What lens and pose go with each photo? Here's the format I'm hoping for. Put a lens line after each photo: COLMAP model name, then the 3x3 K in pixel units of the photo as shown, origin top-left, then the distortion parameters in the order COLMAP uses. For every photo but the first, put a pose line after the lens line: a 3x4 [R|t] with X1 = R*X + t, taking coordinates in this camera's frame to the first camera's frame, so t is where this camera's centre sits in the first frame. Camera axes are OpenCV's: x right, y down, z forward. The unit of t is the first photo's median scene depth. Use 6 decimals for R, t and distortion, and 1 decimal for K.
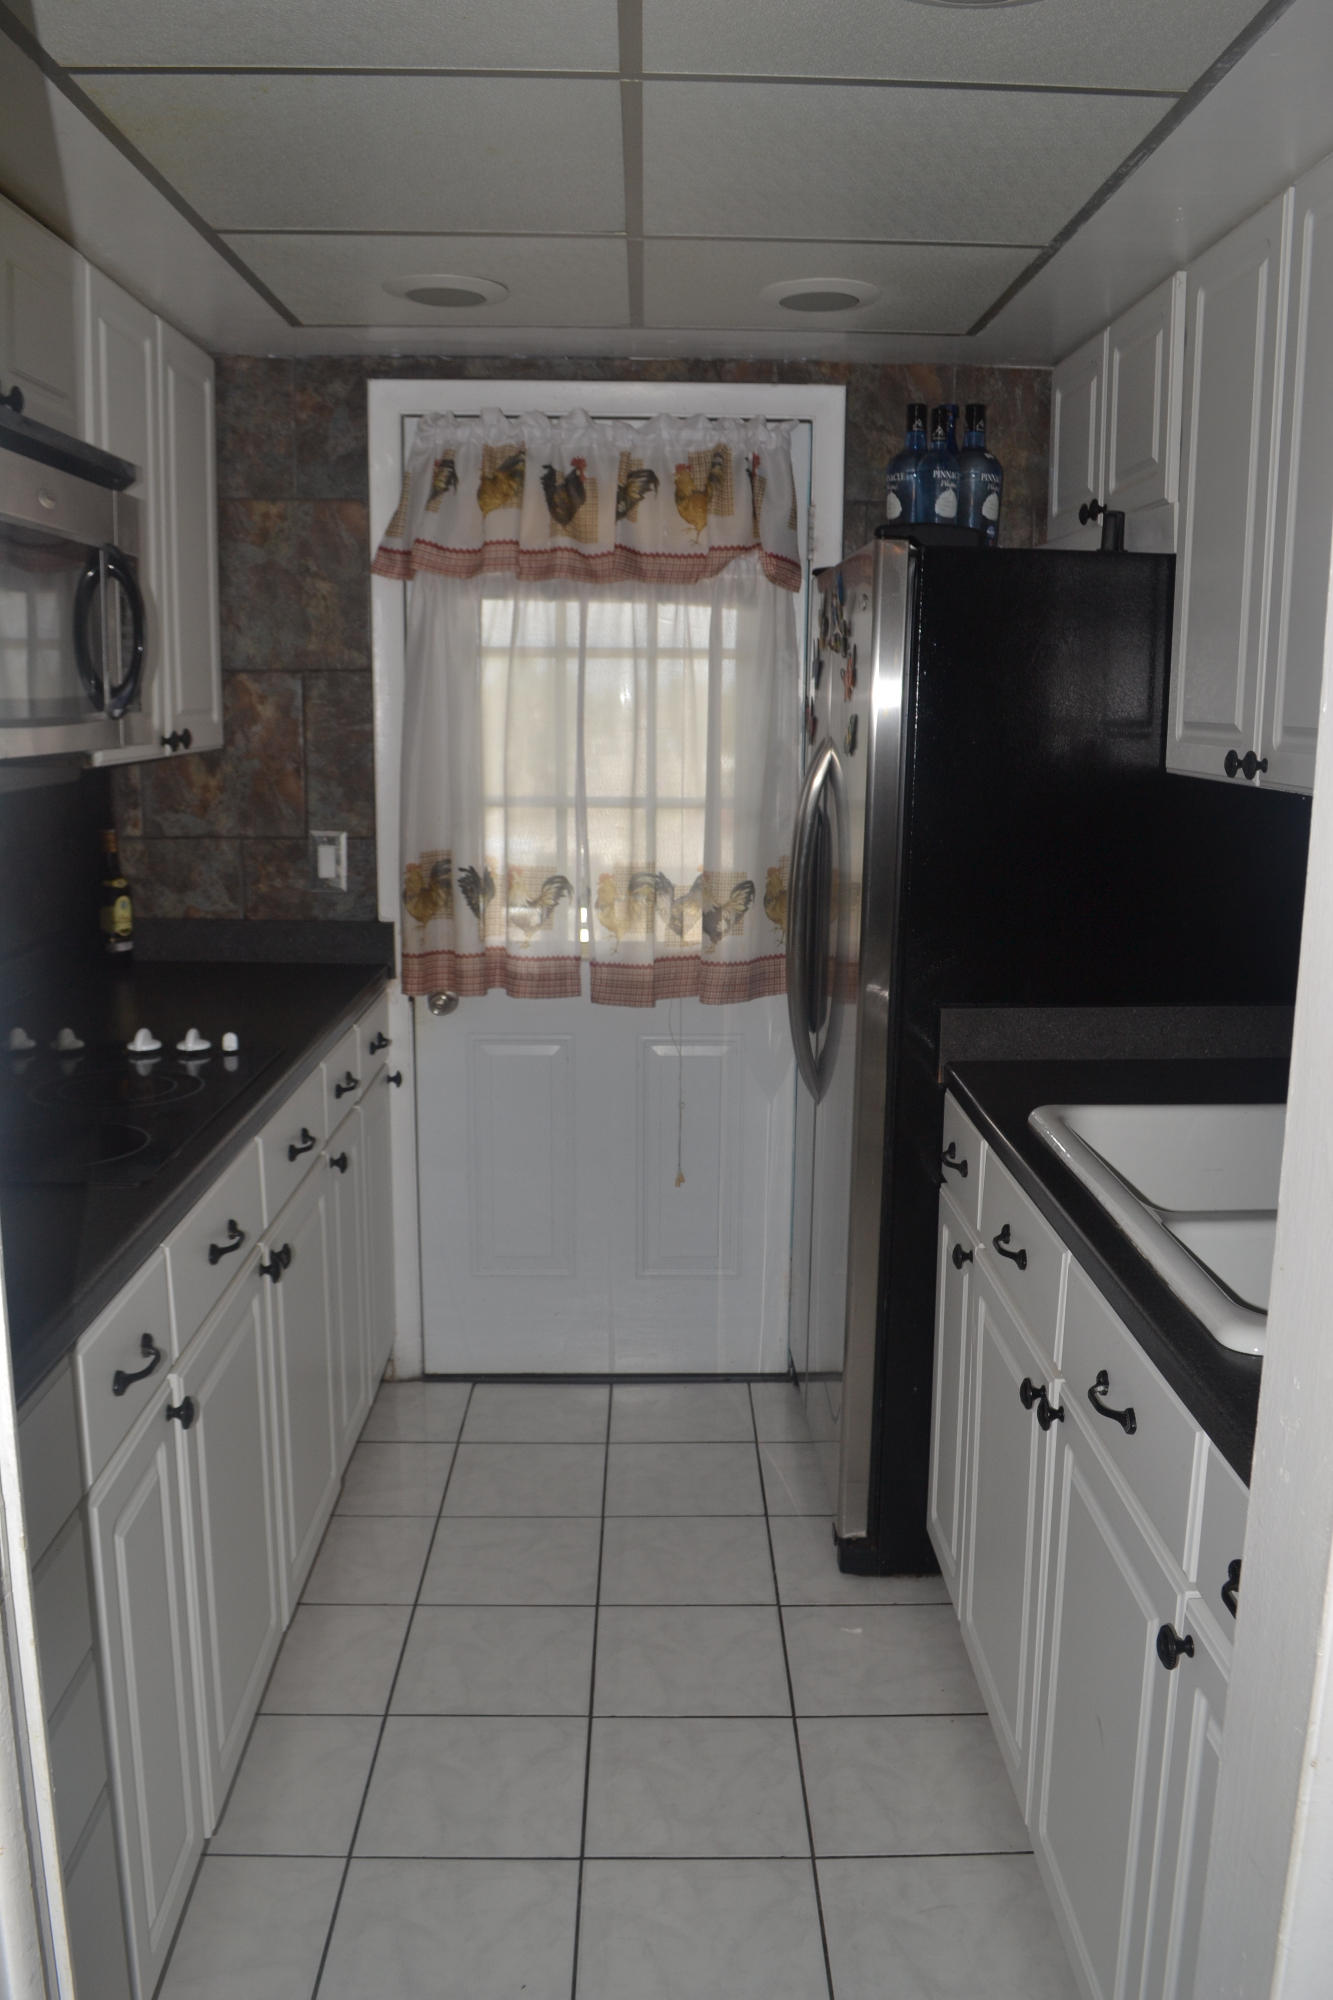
lens RADIAL K [[1631.3, 0, 677.7], [0, 1631.3, 1003.1], [0, 0, 1]] dist [-0.088469, 0.017384]
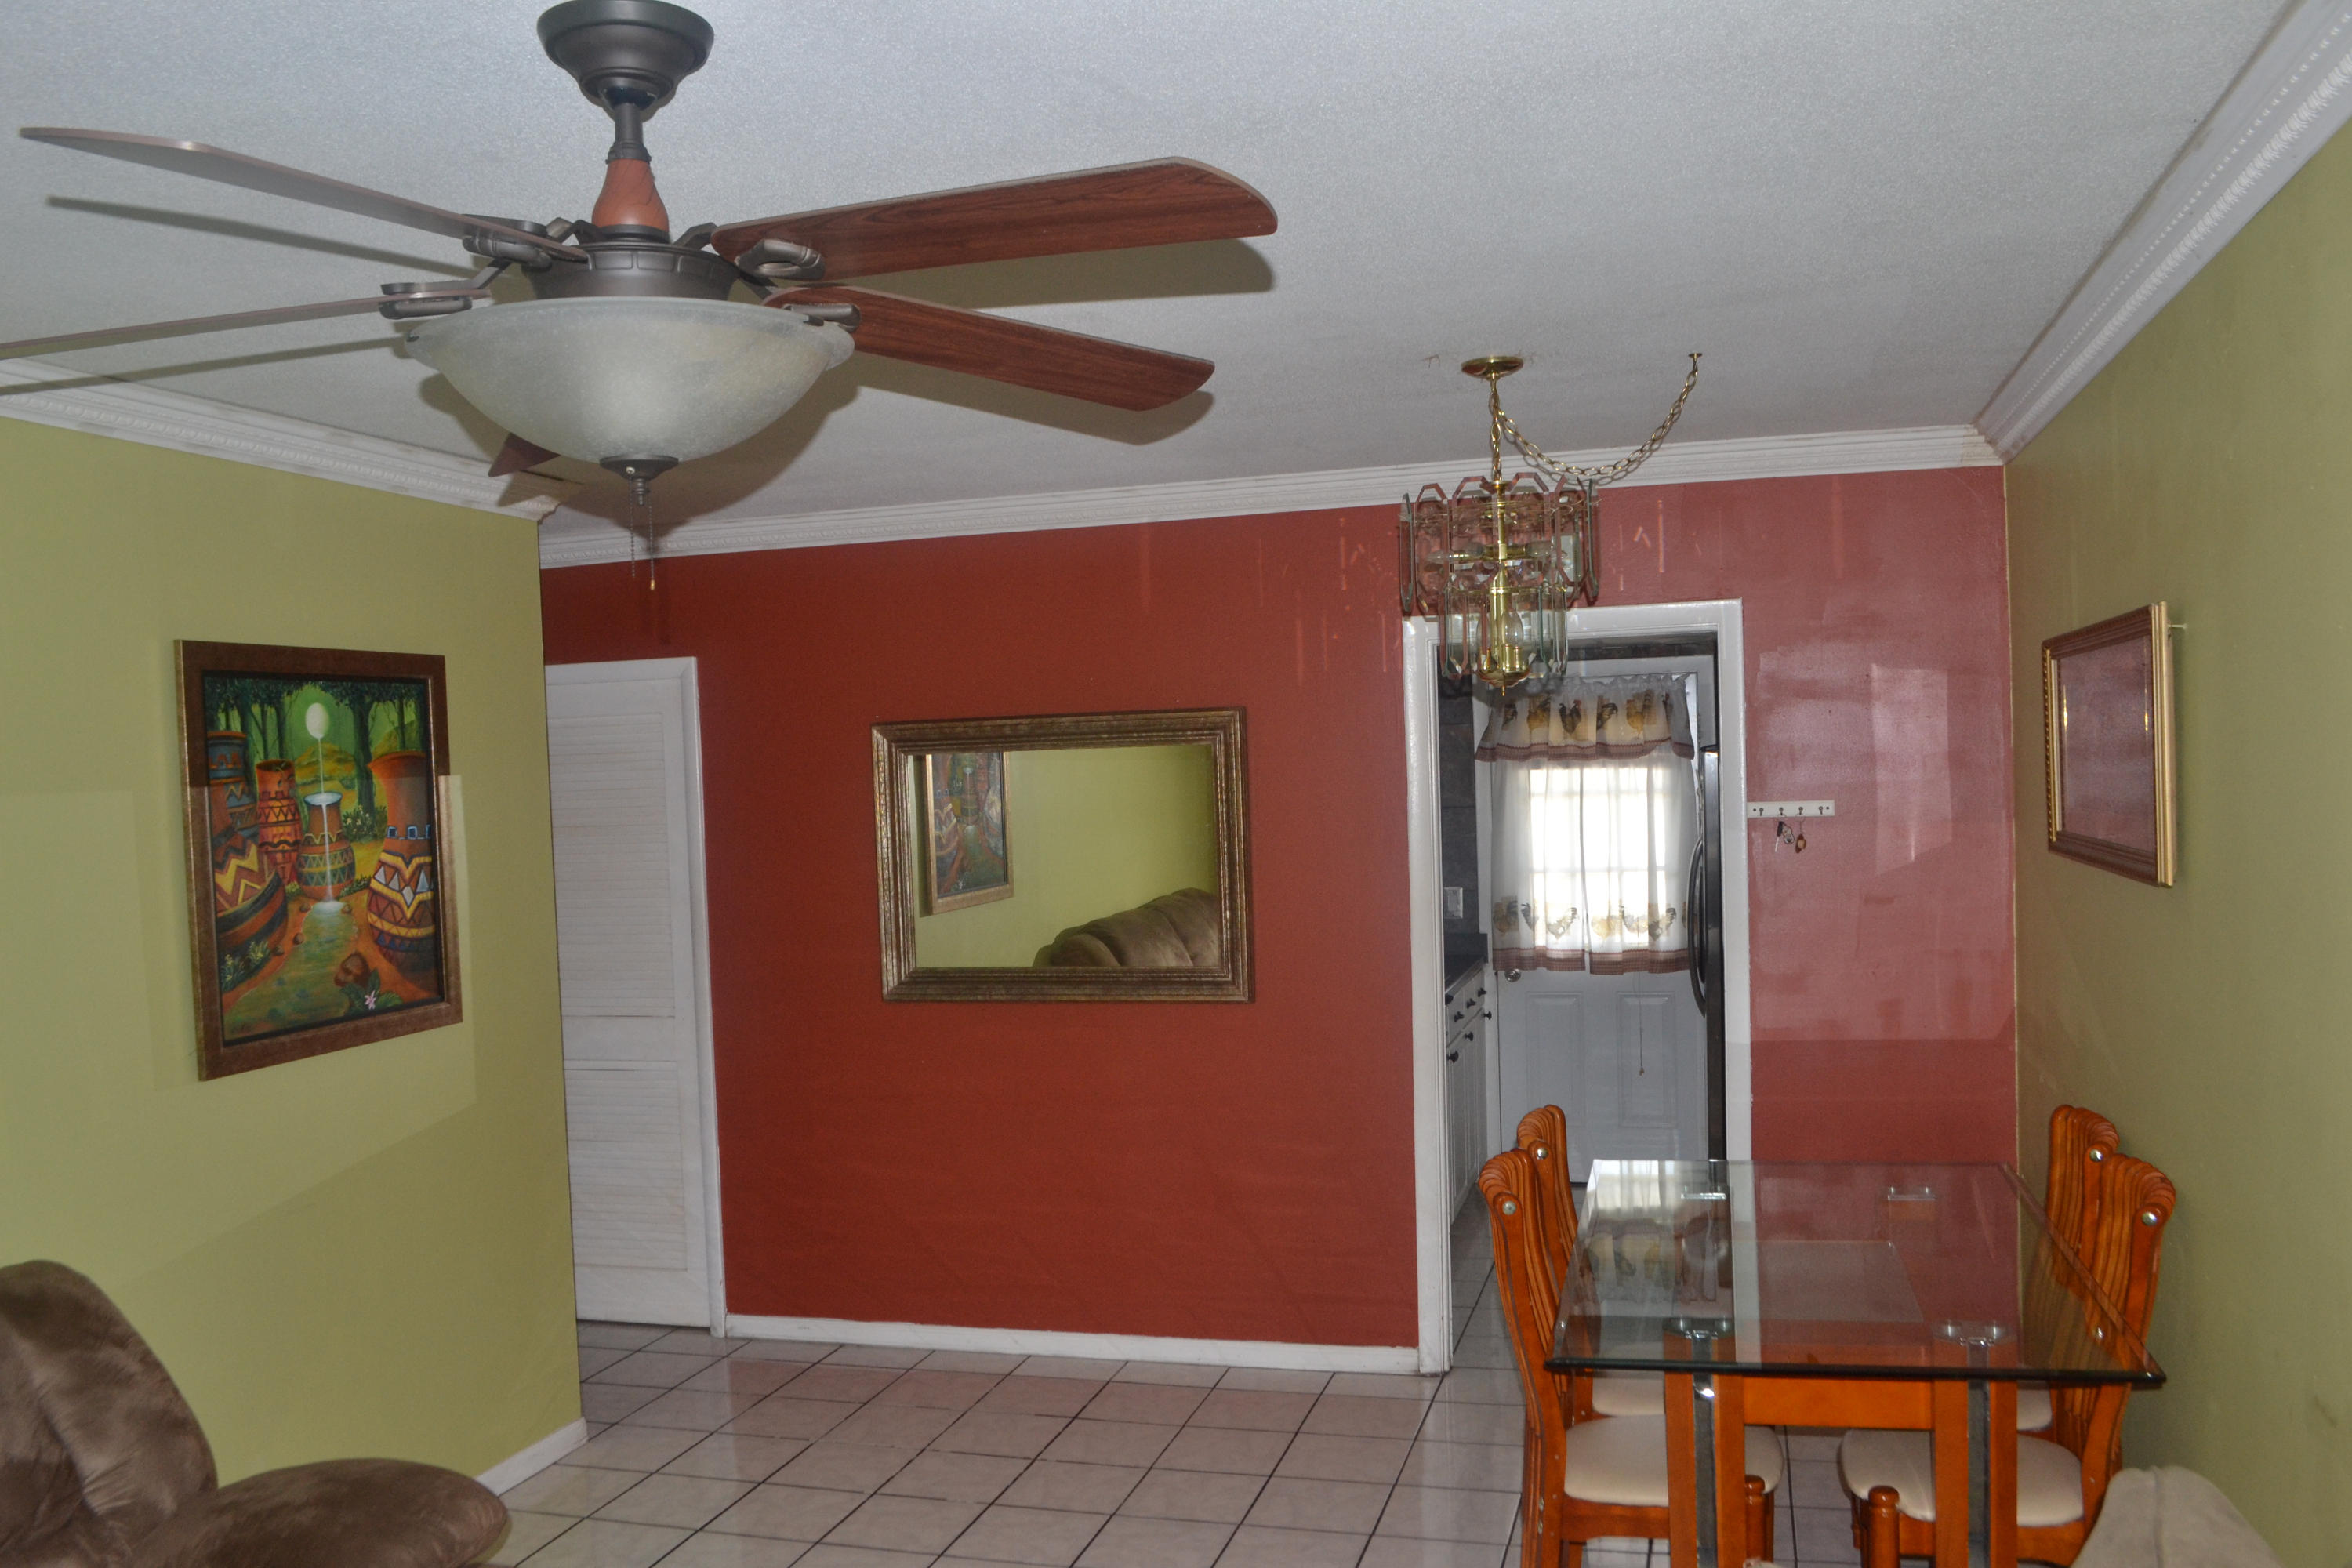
lens RADIAL K [[1918.4, 0, 1184.7], [0, 1918.4, 799.9], [0, 0, 1]] dist [-0.088469, 0.017384]
pose [[0.956752, -0.033408, -0.288981, 0.150976], [-0.013251, 0.987348, -0.158016, 0.164494], [0.290603, 0.155012, 0.944204, -1.334016]]
